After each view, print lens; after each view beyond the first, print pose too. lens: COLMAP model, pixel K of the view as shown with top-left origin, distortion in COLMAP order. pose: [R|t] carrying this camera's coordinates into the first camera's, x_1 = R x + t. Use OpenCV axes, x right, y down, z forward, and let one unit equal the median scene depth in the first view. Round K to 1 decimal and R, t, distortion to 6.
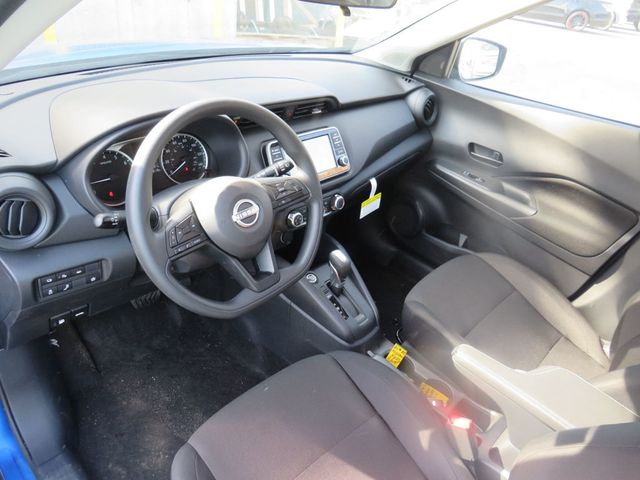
lens RADIAL K [[453.3, 0, 320.0], [0, 453.3, 240.0], [0, 0, 1]] dist [-0.041406, 0.004421]
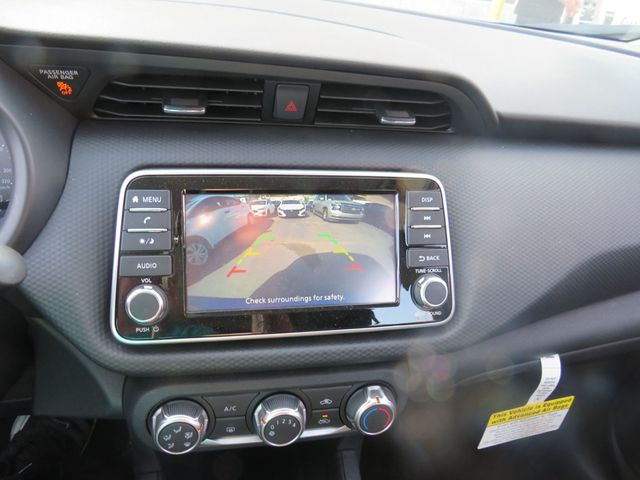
lens RADIAL K [[453.3, 0, 320.0], [0, 453.3, 240.0], [0, 0, 1]] dist [-0.041406, 0.004421]
pose [[0.820232, 0.273840, -0.502226, 0.156400], [-0.315036, 0.949075, 0.002970, -0.215889], [0.477464, 0.155783, 0.864731, 0.822368]]
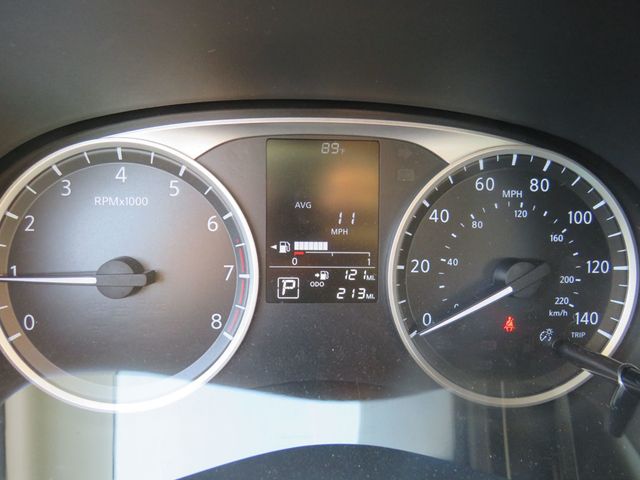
lens RADIAL K [[453.3, 0, 320.0], [0, 453.3, 240.0], [0, 0, 1]] dist [-0.041406, 0.004421]
pose [[0.741215, 0.205520, -0.639032, -0.241799], [-0.328538, 0.941235, -0.078359, -0.151314], [0.585375, 0.268027, 0.765178, 0.801719]]
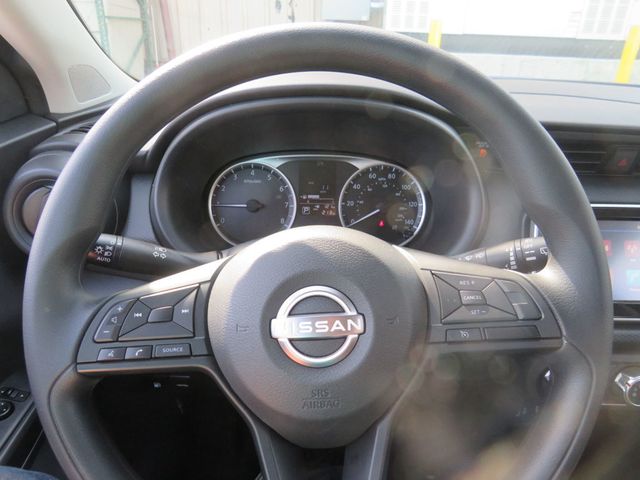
lens RADIAL K [[453.3, 0, 320.0], [0, 453.3, 240.0], [0, 0, 1]] dist [-0.041406, 0.004421]
pose [[0.698498, 0.205240, -0.685549, 0.049344], [-0.338702, 0.938710, -0.064068, -0.075654], [0.630382, 0.276948, 0.725202, 0.545940]]
